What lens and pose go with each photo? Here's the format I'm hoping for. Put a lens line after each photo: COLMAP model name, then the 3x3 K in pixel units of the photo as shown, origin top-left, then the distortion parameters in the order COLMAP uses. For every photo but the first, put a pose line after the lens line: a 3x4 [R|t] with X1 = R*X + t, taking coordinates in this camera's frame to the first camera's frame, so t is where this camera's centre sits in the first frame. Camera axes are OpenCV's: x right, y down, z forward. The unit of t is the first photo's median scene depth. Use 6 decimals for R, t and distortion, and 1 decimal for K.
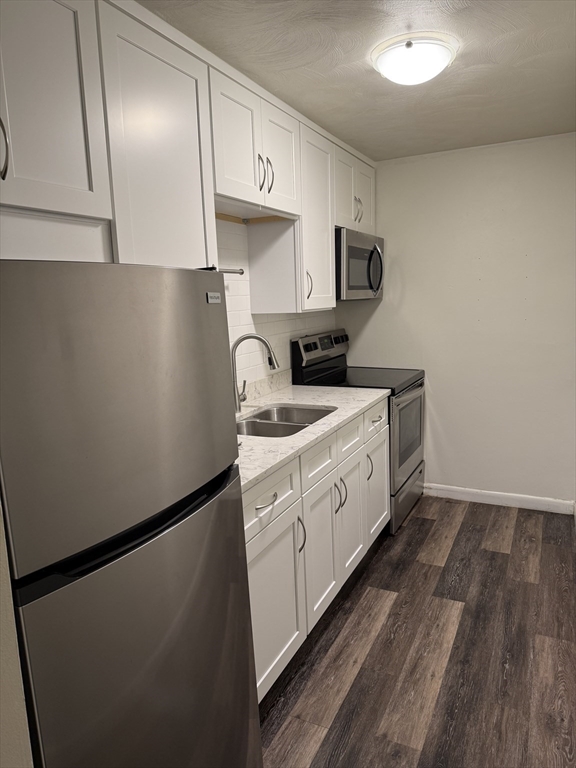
lens RADIAL K [[540.6, 0, 288.0], [0, 540.6, 384.0], [0, 0, 1]] dist [0.072045, -0.117186]
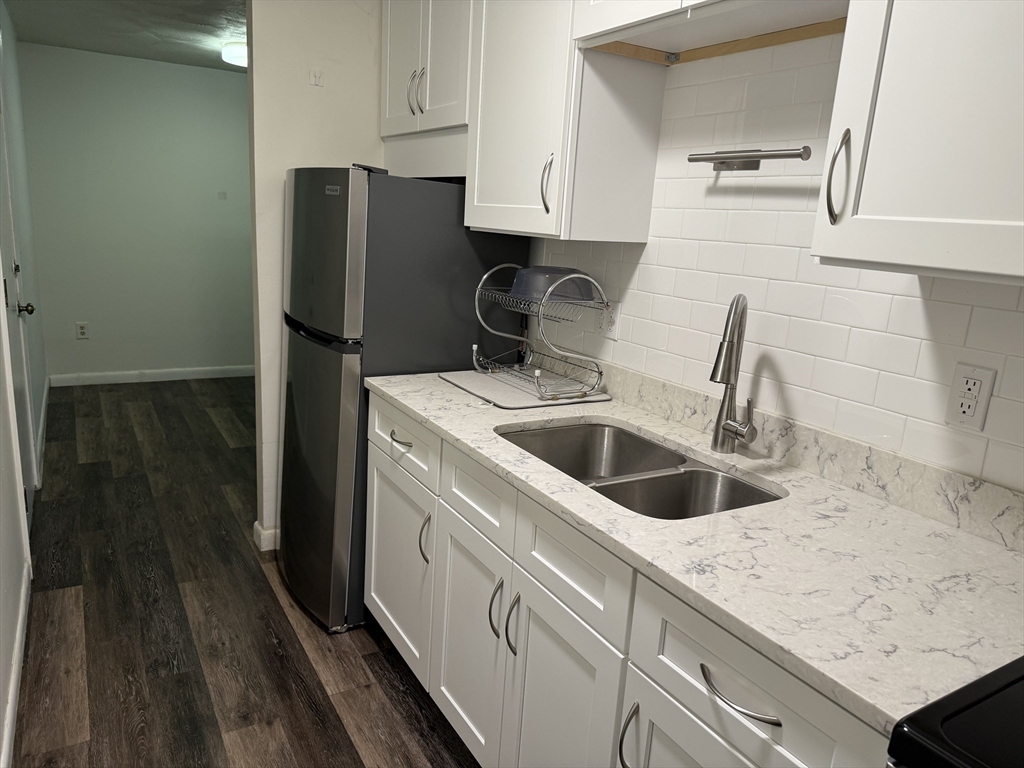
lens RADIAL K [[728.8, 0, 512.0], [0, 728.8, 384.0], [0, 0, 1]] dist [0.073210, -0.121321]
pose [[-0.556549, 0.191045, -0.808551, 0.518798], [-0.170573, 0.926196, 0.336253, -0.188112], [0.813116, 0.325058, -0.482887, 1.107786]]
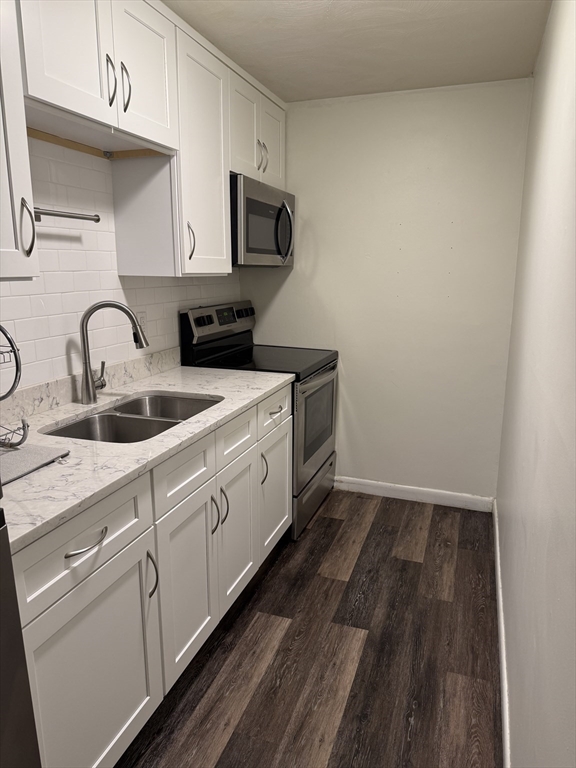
lens RADIAL K [[540.6, 0, 288.0], [0, 540.6, 384.0], [0, 0, 1]] dist [0.072045, -0.117186]
pose [[0.991901, 0.014643, 0.126165, 0.082646], [-0.021058, 0.998544, 0.049668, -0.018636], [-0.125254, -0.051923, 0.990765, 0.185803]]
